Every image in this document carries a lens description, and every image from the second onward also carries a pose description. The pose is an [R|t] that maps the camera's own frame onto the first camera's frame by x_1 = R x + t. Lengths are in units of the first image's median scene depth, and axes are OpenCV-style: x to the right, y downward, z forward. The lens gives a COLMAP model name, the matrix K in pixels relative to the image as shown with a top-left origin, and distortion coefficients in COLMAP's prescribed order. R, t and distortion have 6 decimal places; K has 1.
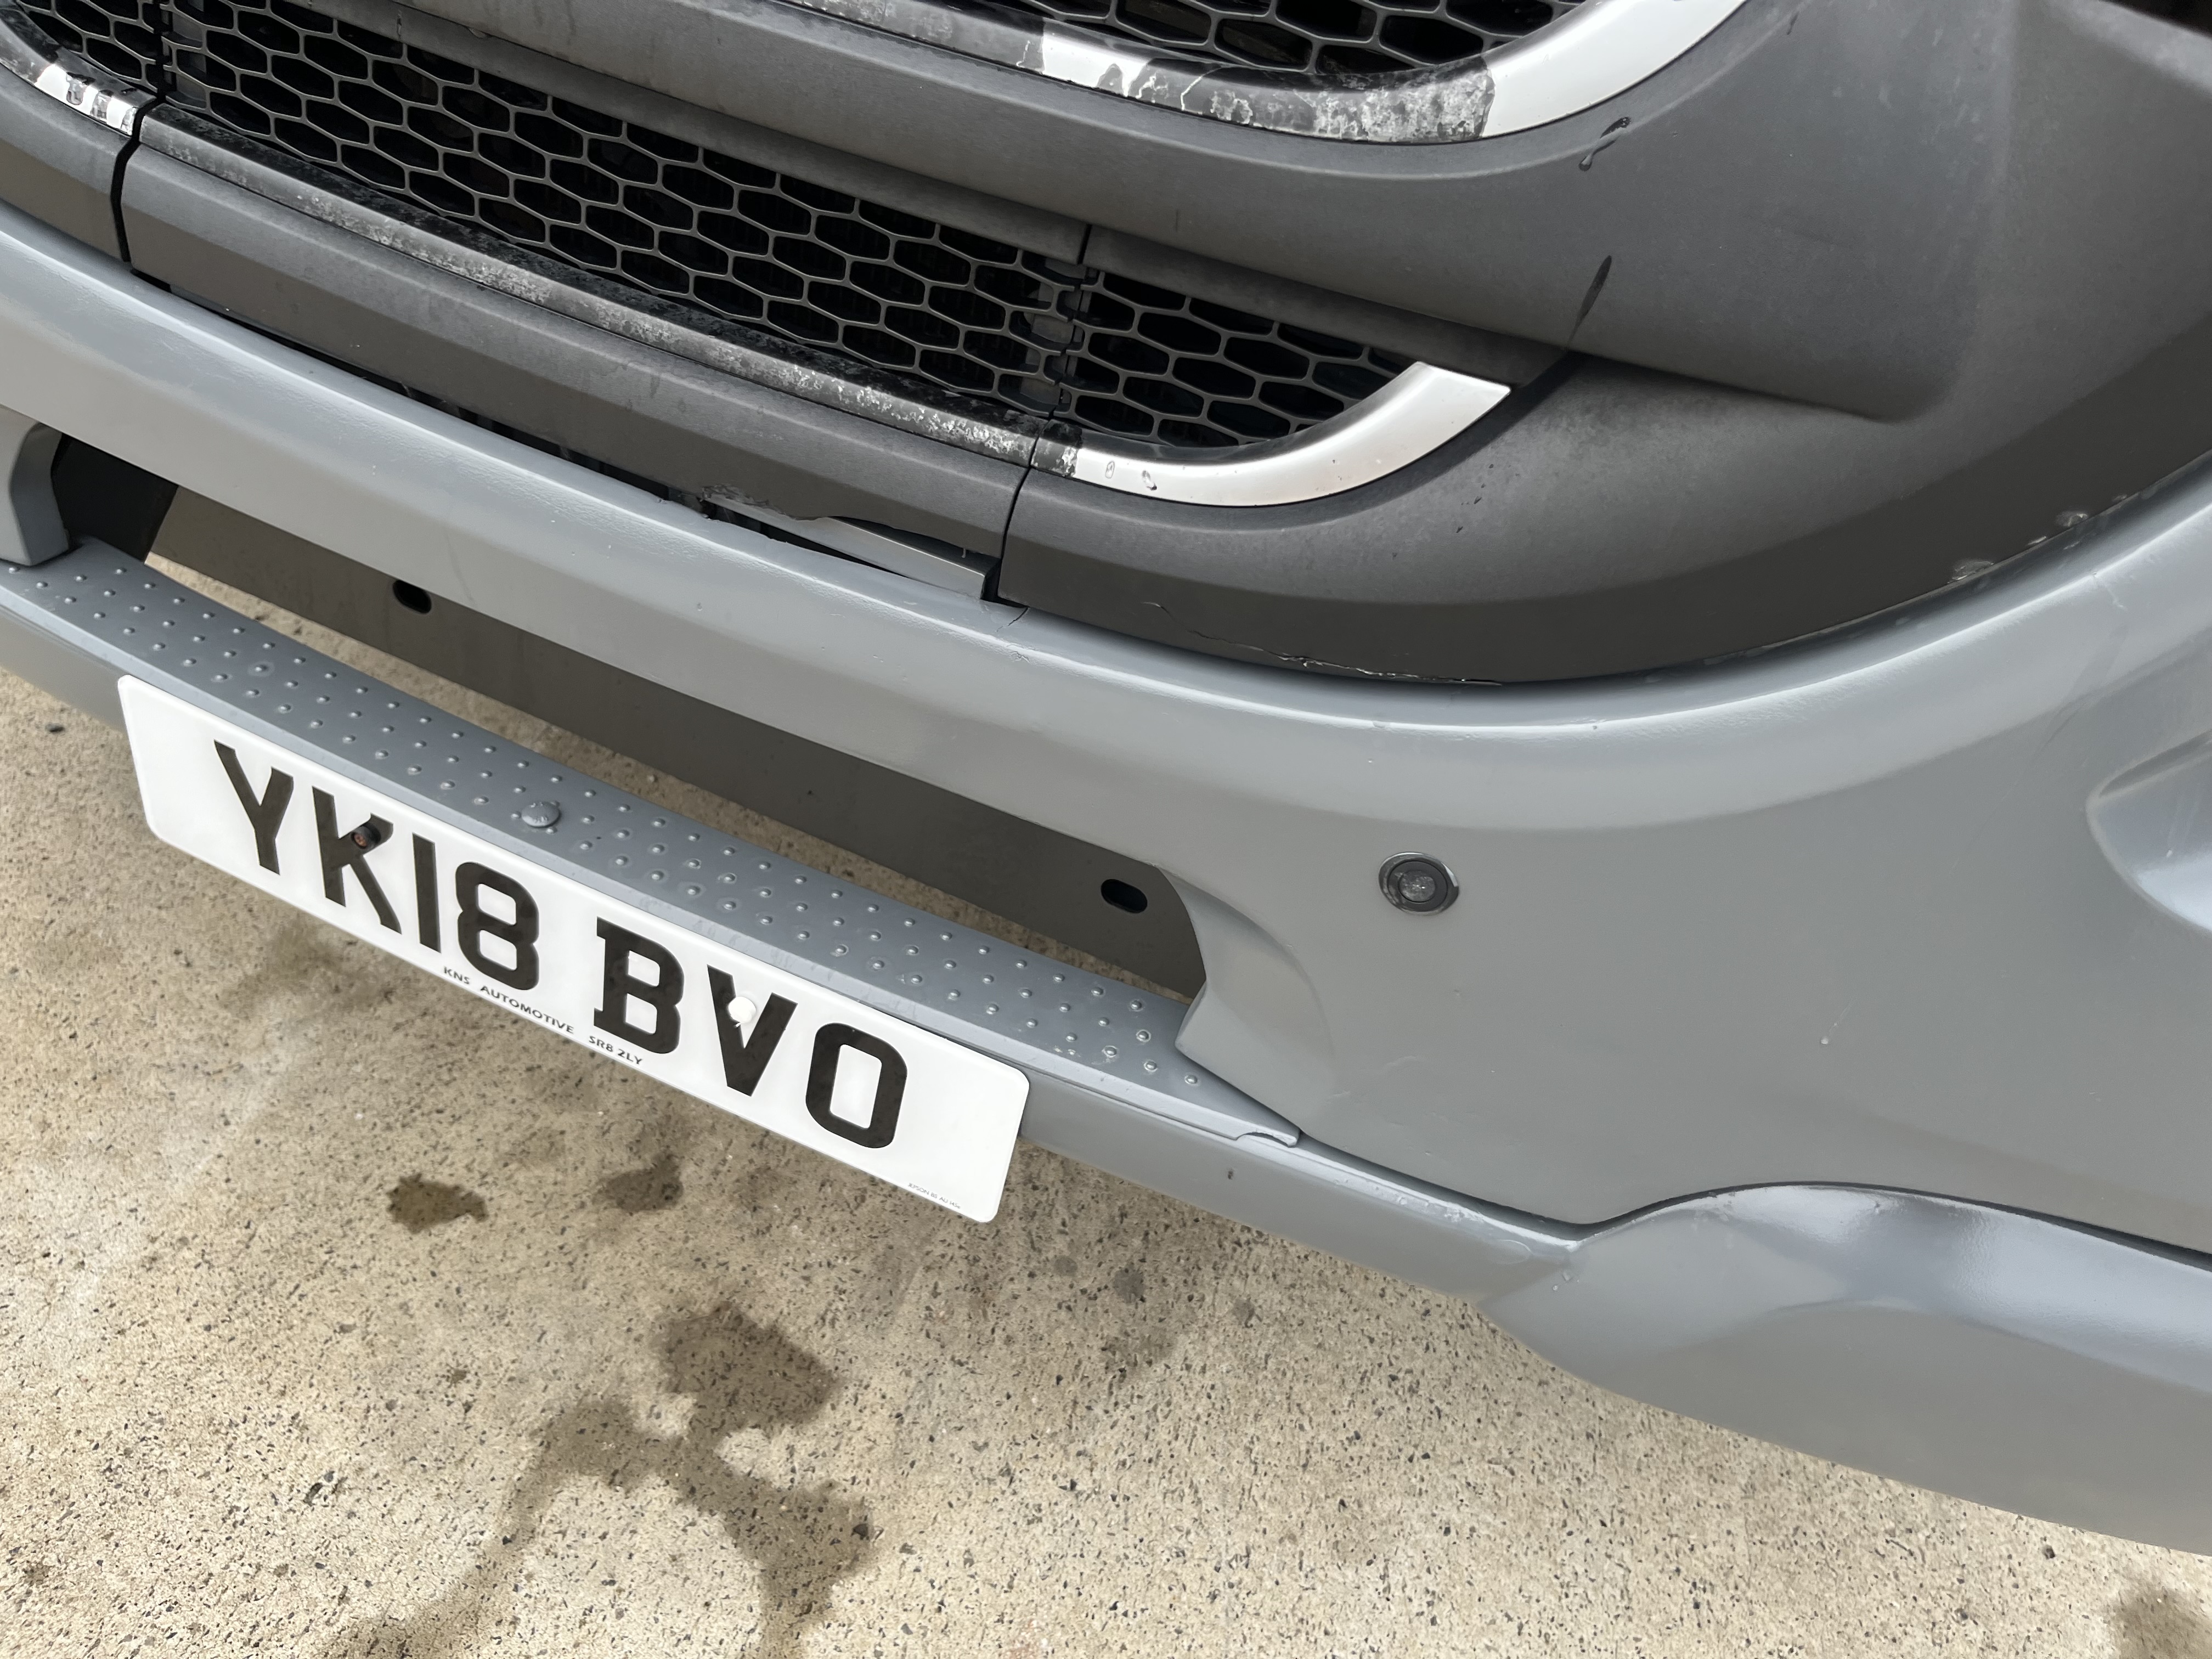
lens RADIAL K [[1660.5, 0, 1144.9], [0, 1660.5, 832.6], [0, 0, 1]] dist [0.044793, -0.084078]
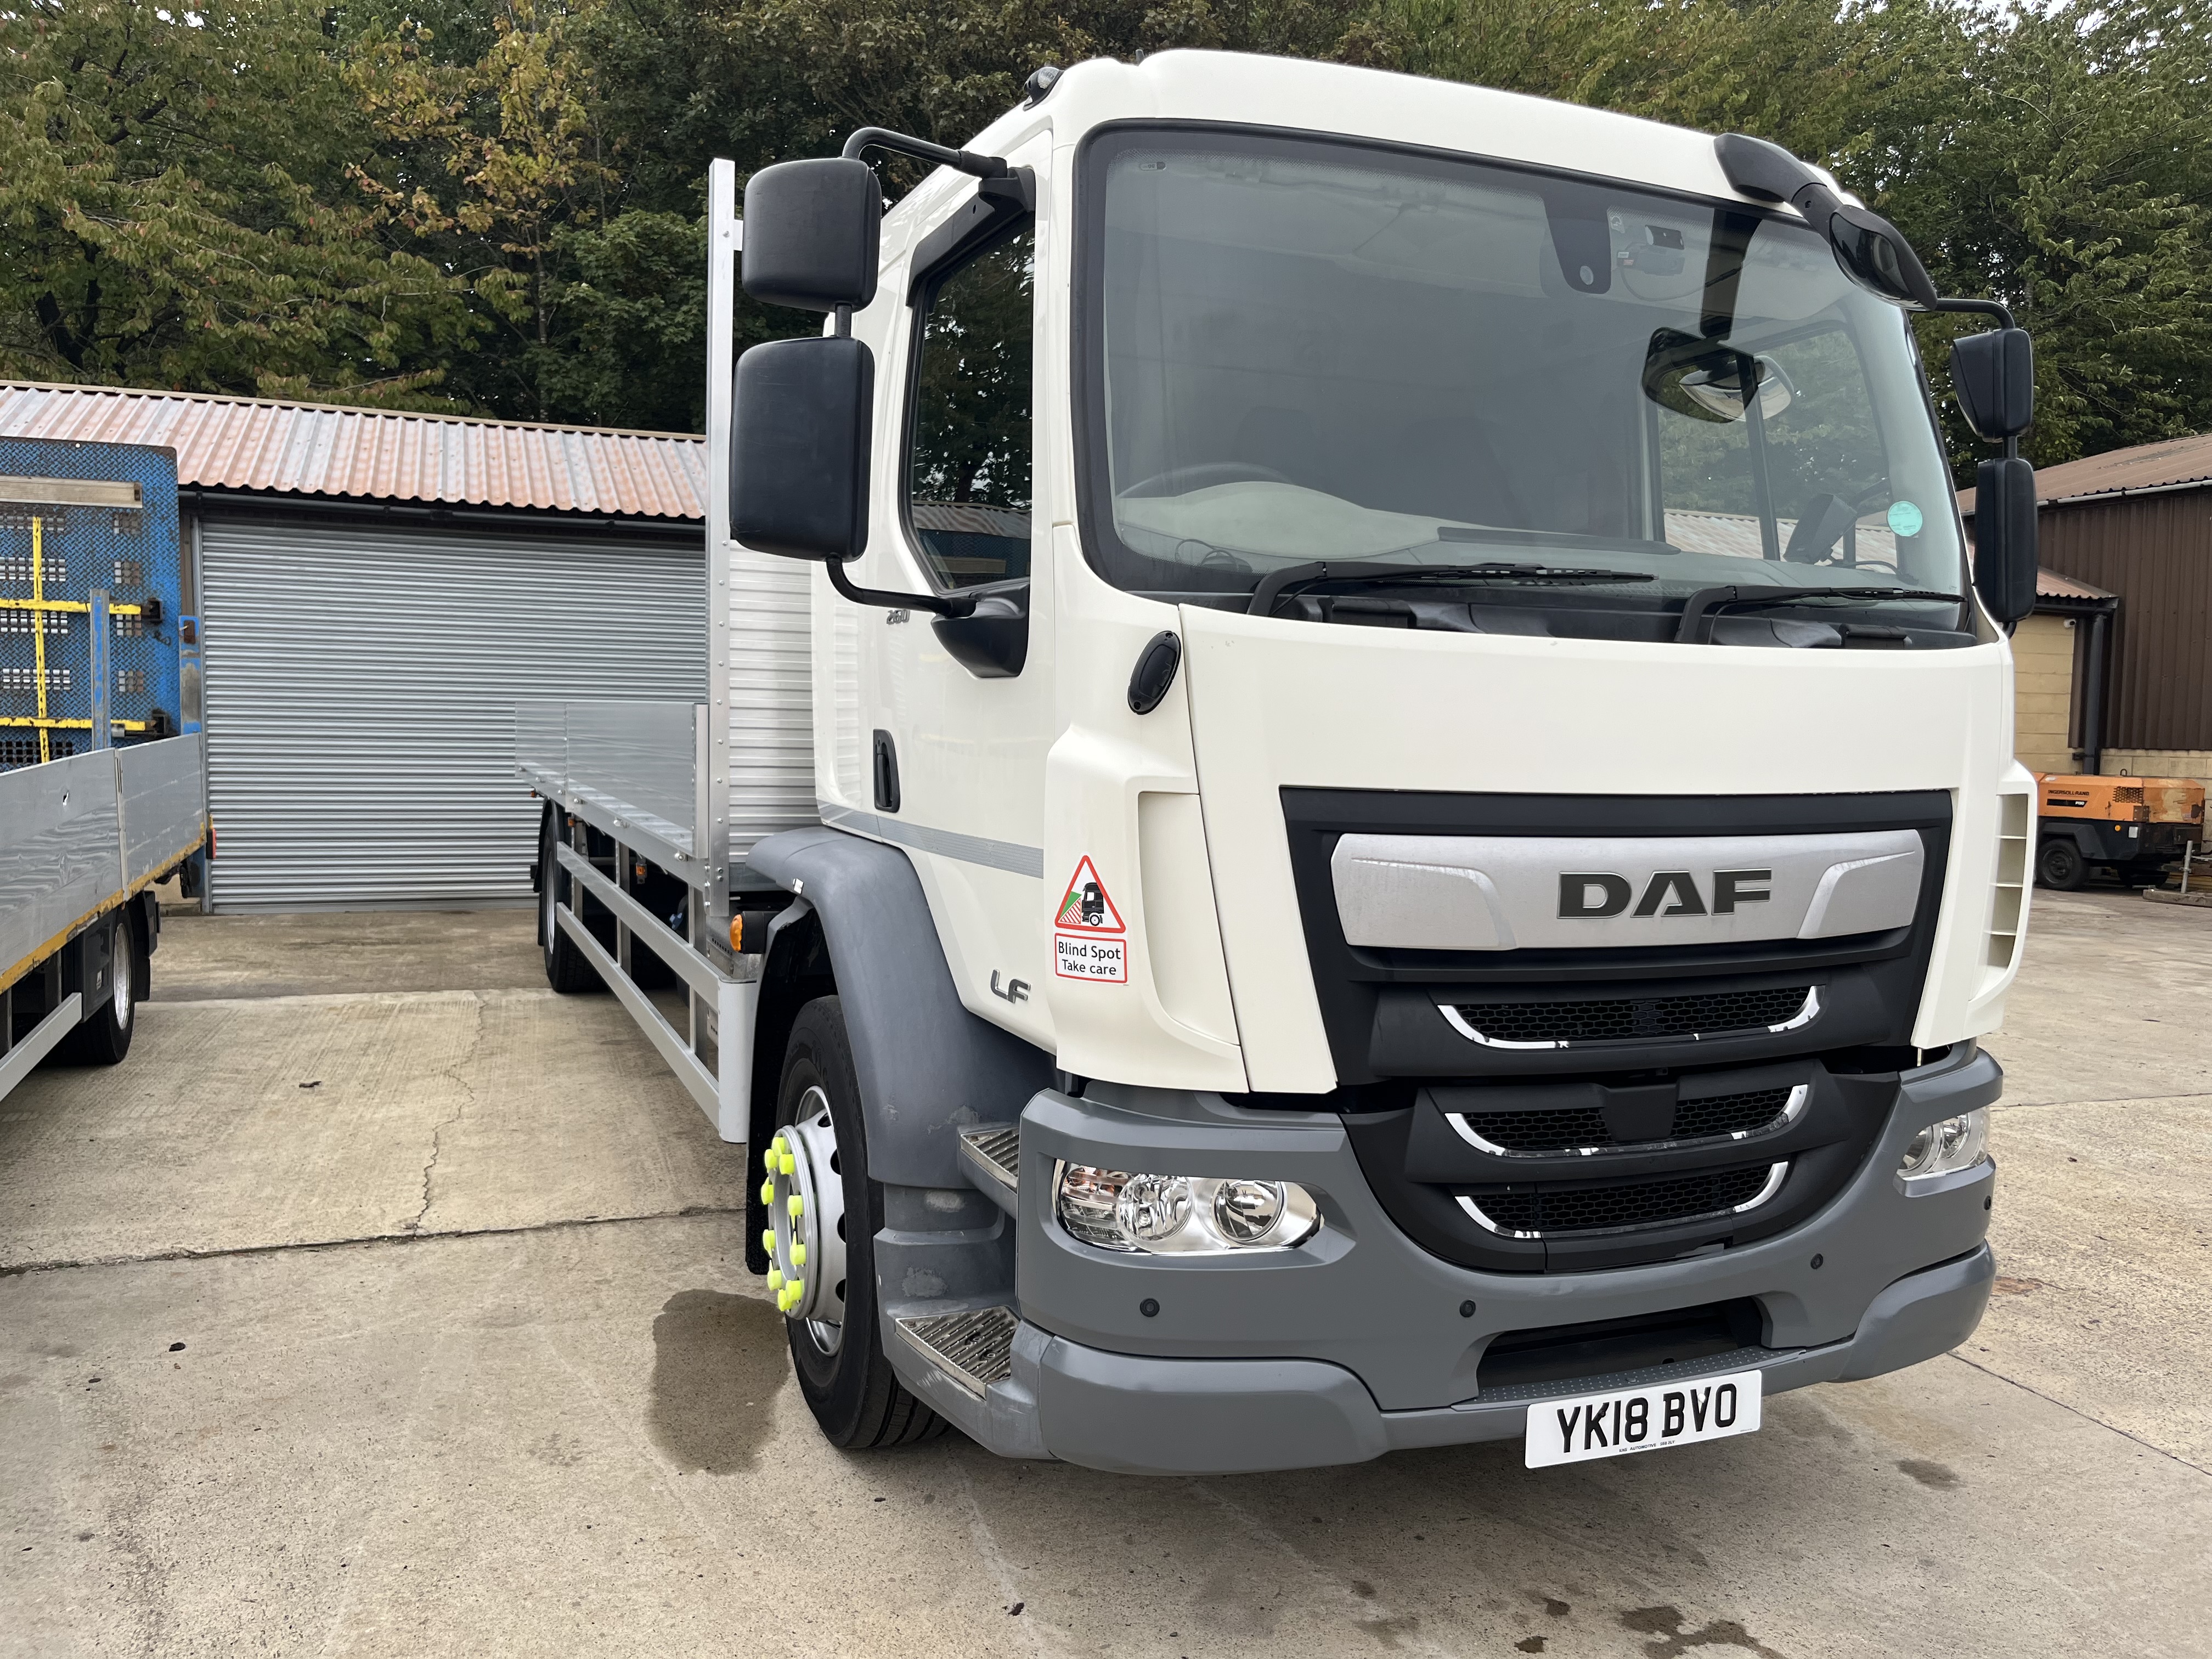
lens RADIAL K [[1660.5, 0, 1144.9], [0, 1660.5, 832.6], [0, 0, 1]] dist [0.044793, -0.084078]
pose [[0.705402, -0.227533, 0.671295, -3.163185], [0.540393, 0.785499, -0.301607, -0.408091], [-0.458676, 0.575517, 0.677049, -1.578088]]
